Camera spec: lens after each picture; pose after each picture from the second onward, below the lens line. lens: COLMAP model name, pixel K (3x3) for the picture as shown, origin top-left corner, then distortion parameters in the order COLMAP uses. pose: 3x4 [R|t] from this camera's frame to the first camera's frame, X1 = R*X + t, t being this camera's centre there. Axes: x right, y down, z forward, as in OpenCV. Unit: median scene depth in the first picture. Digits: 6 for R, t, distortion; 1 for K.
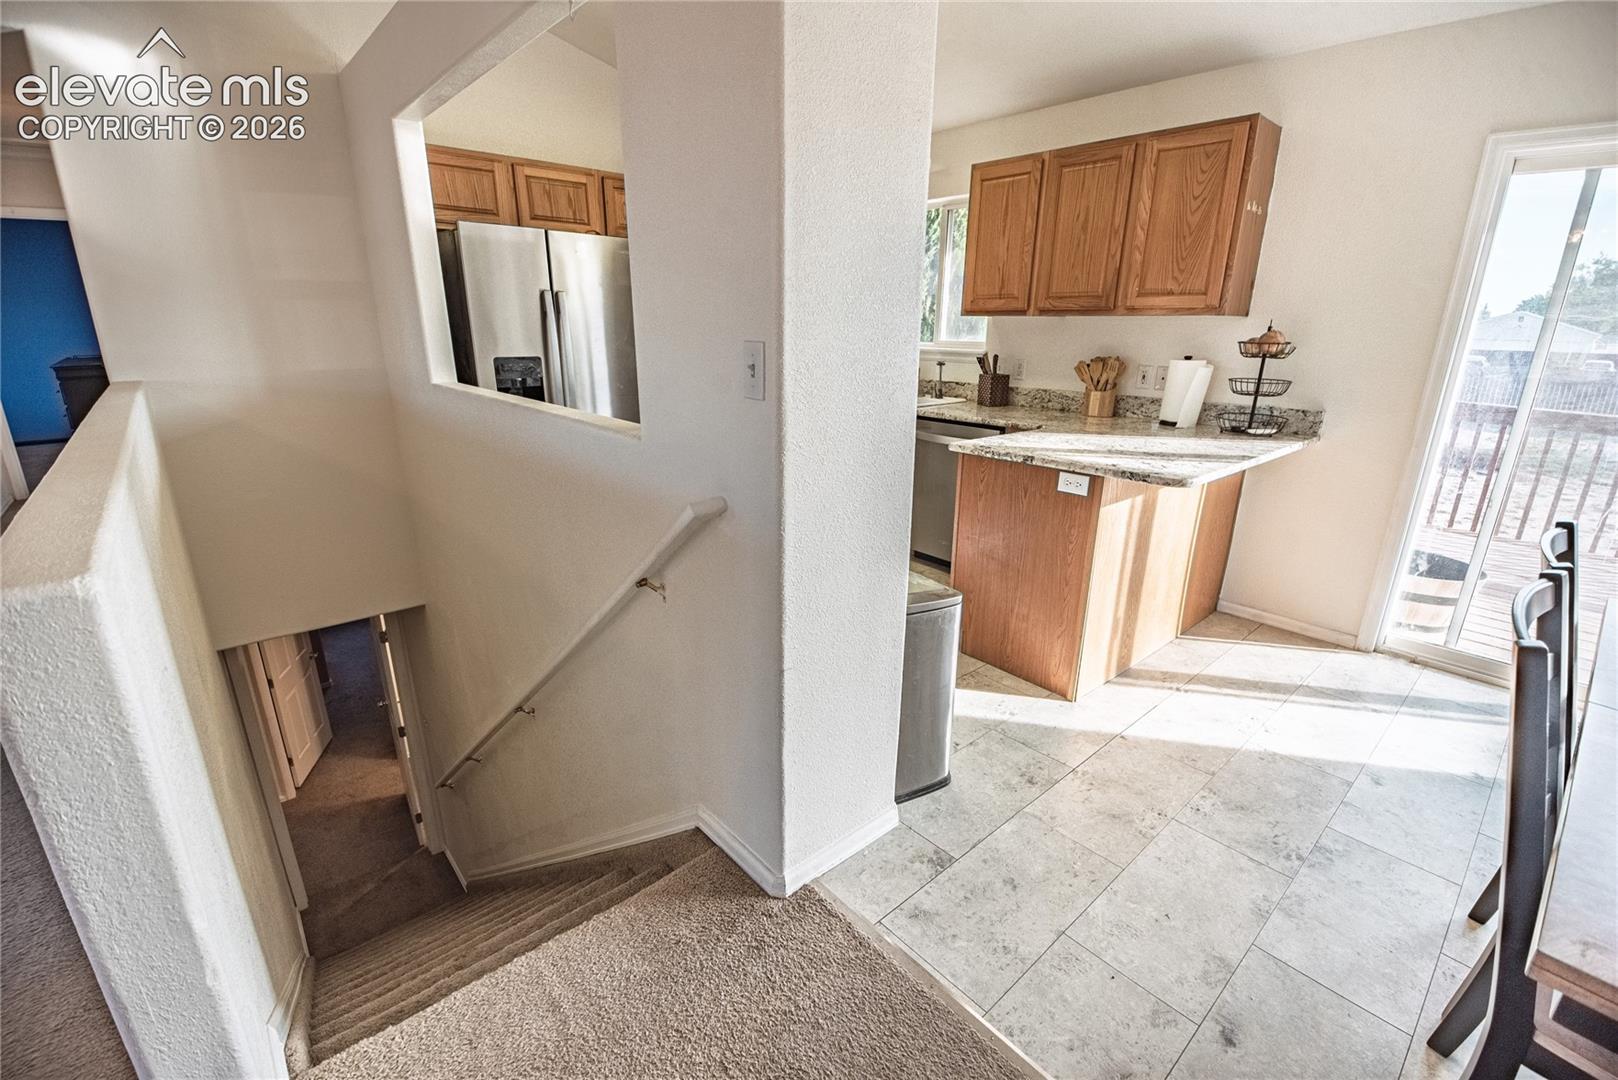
lens RADIAL K [[689.0, 0, 811.0], [0, 689.0, 544.9], [0, 0, 1]] dist [0.003354, -0.002345]
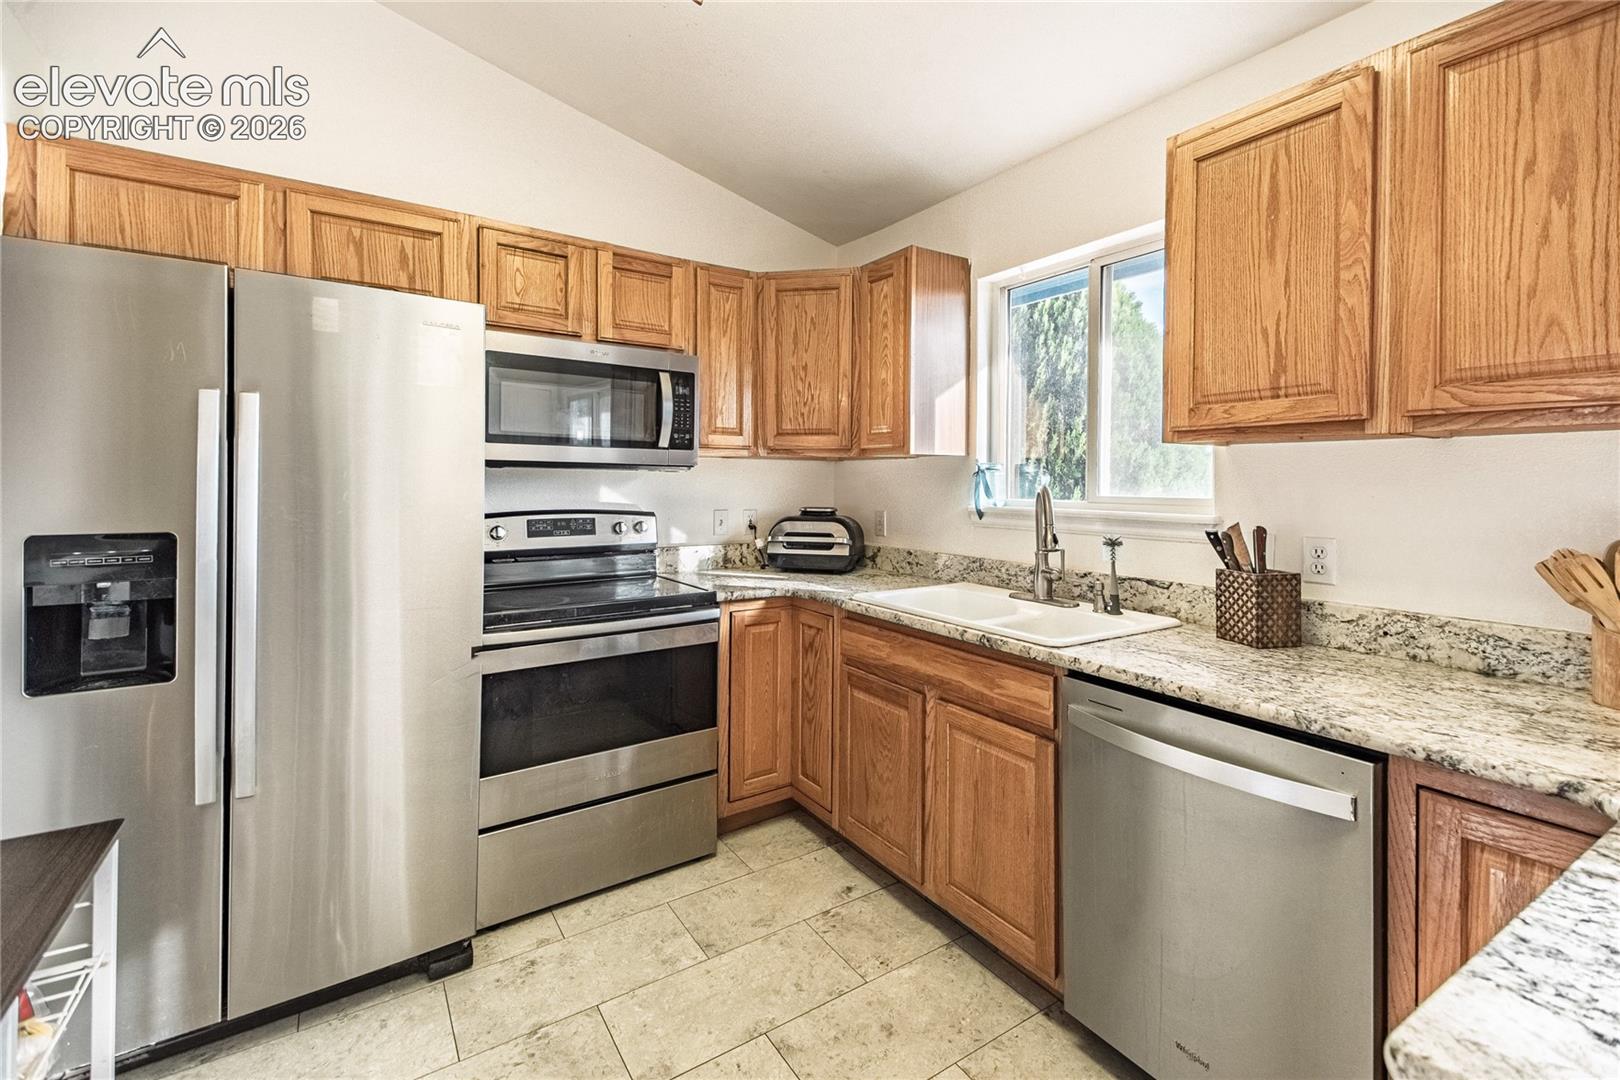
lens RADIAL K [[689.9, 0, 806.7], [0, 689.9, 479.8], [0, 0, 1]] dist [0.003354, -0.002345]
pose [[0.989020, -0.005386, -0.147682, 0.064582], [-0.040318, 0.951591, -0.304711, -0.194110], [0.142174, 0.307319, 0.940926, 0.657155]]
